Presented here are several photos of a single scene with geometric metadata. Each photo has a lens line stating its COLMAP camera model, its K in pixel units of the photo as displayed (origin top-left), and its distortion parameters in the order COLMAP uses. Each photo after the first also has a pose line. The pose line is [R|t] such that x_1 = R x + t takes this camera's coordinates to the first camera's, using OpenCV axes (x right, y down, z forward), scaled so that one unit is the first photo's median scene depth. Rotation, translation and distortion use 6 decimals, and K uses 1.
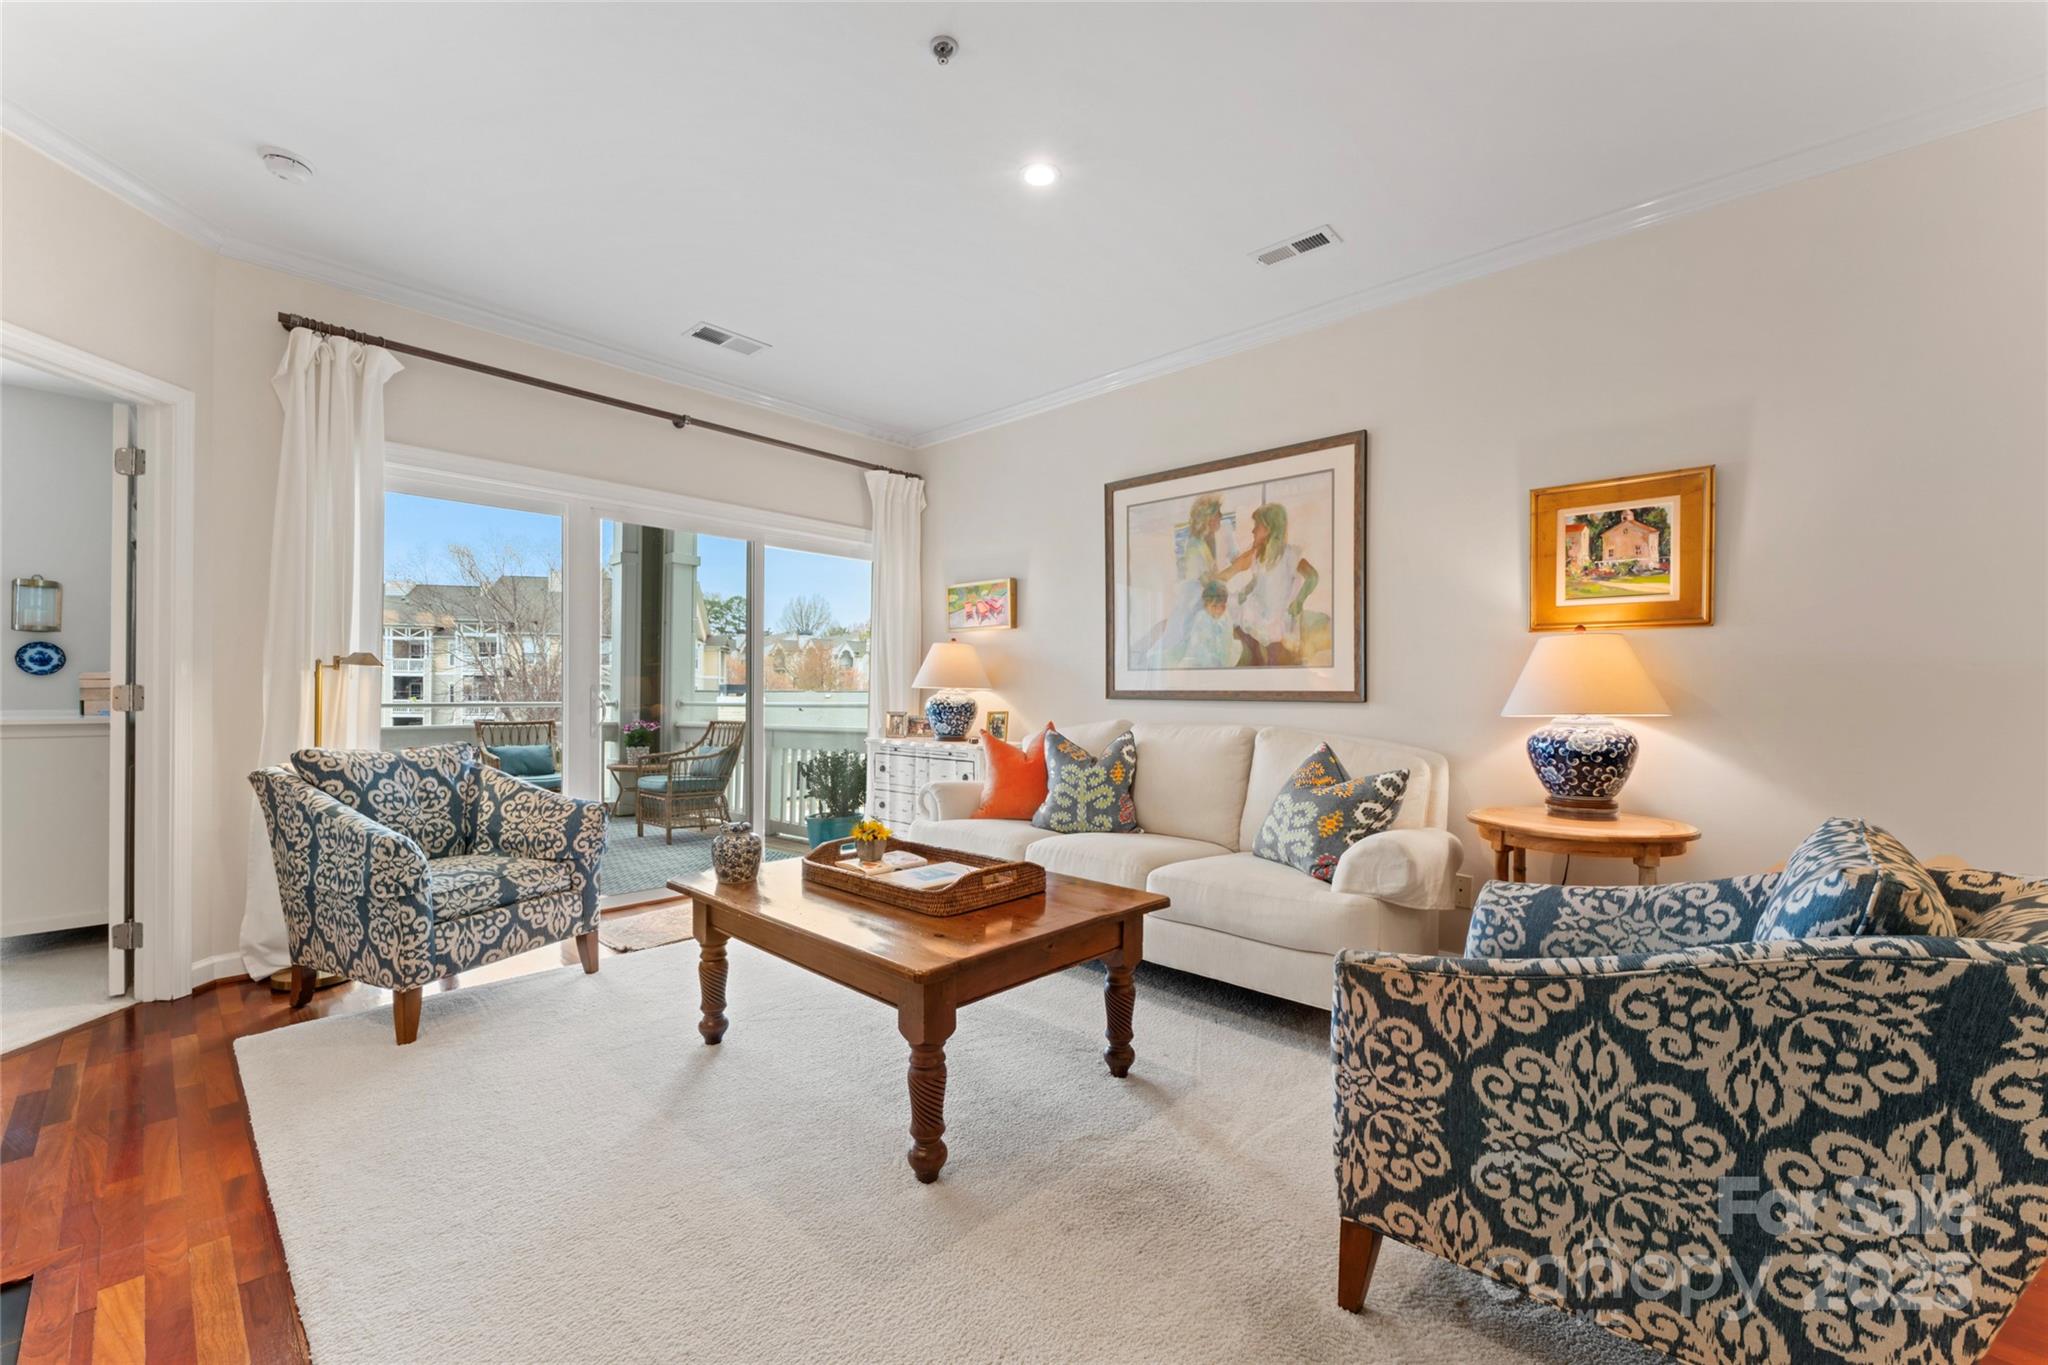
lens RADIAL K [[820.1, 0, 1011.9], [0, 820.1, 693.5], [0, 0, 1]] dist [-0.007064, -0.000253]
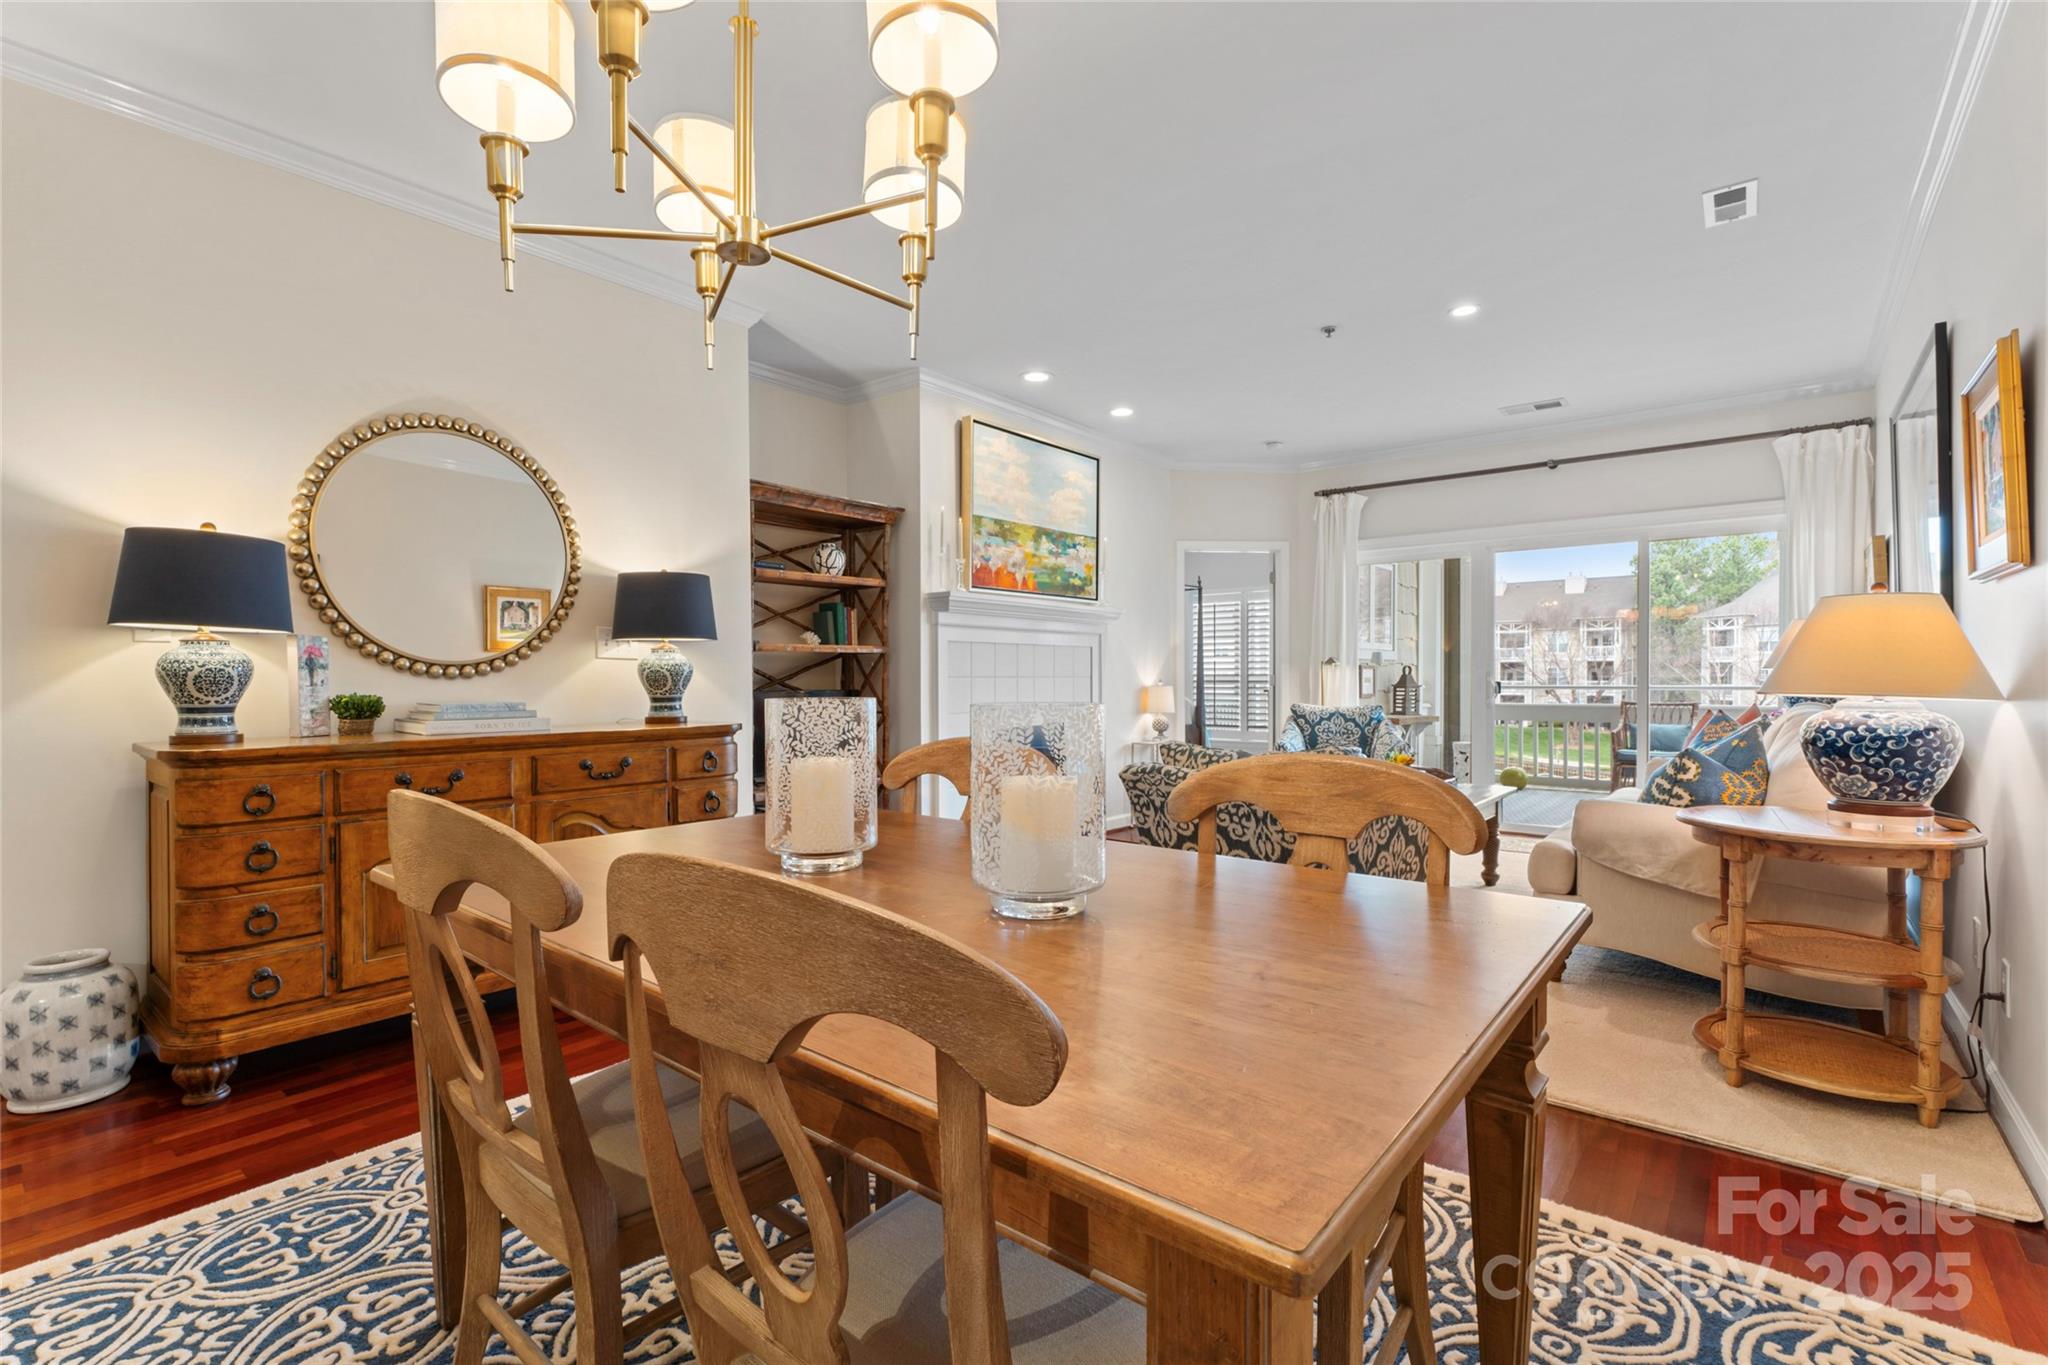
lens RADIAL K [[915.6, 0, 1021.5], [0, 915.6, 679.5], [0, 0, 1]] dist [-0.001225, -0.000388]
pose [[0.070253, -0.002836, -0.997525, 1.202710], [0.002288, 0.999994, -0.002682, 0.007441], [0.997527, -0.002094, 0.070259, 0.092469]]
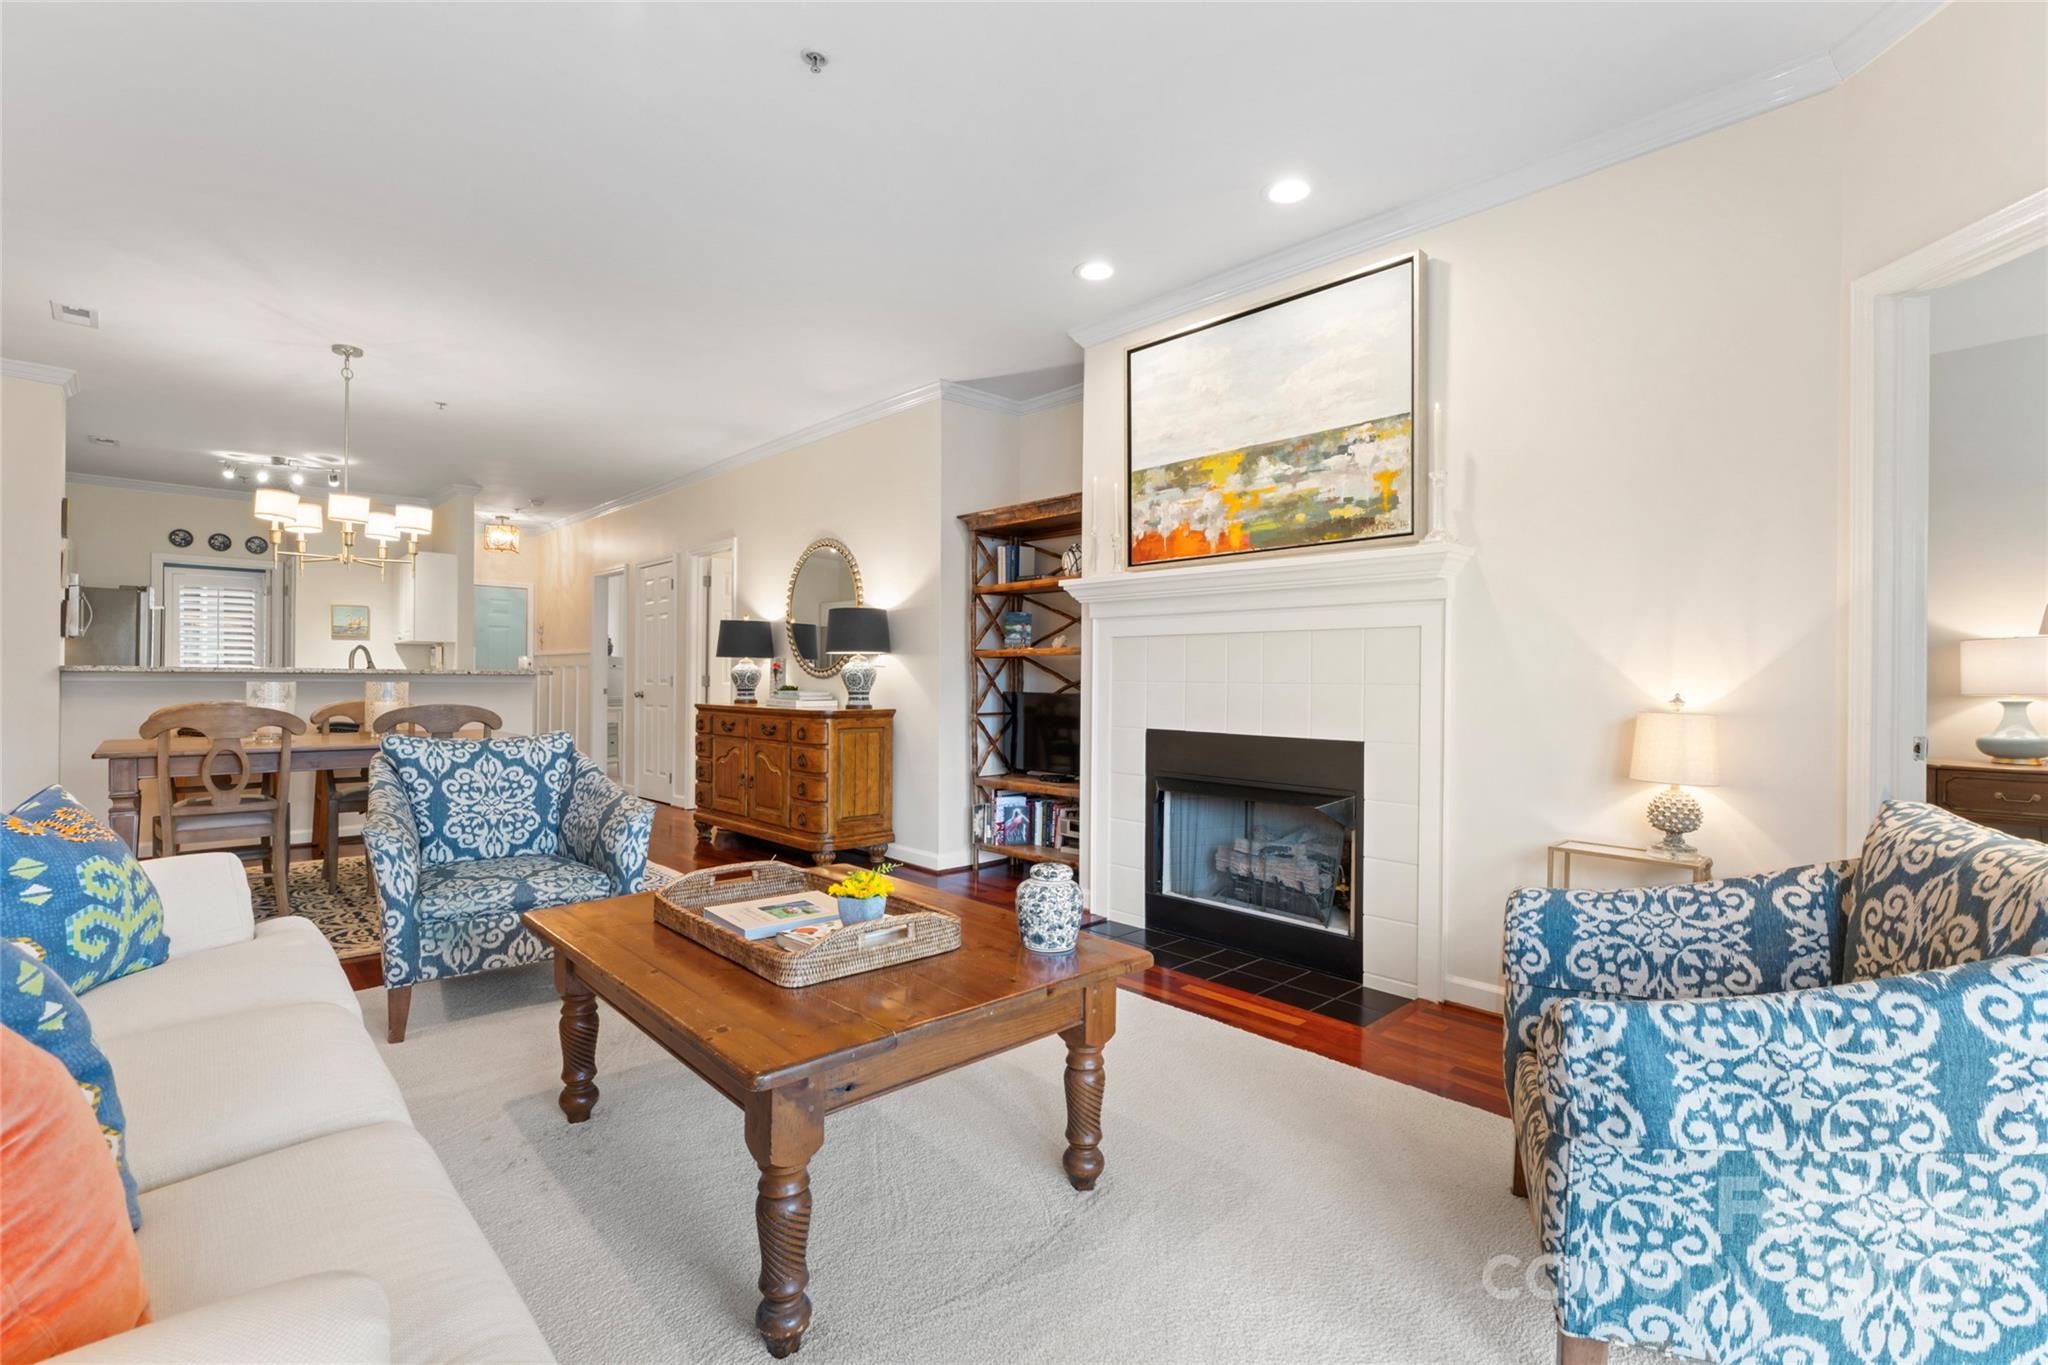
lens RADIAL K [[915.6, 0, 1006.4], [0, 915.6, 685.5], [0, 0, 1]] dist [-0.001225, -0.000388]
pose [[-0.997943, -0.015145, 0.062298, -0.252164], [-0.014670, 0.999860, 0.008071, -0.003224], [-0.062412, 0.007141, -0.998025, 1.322554]]
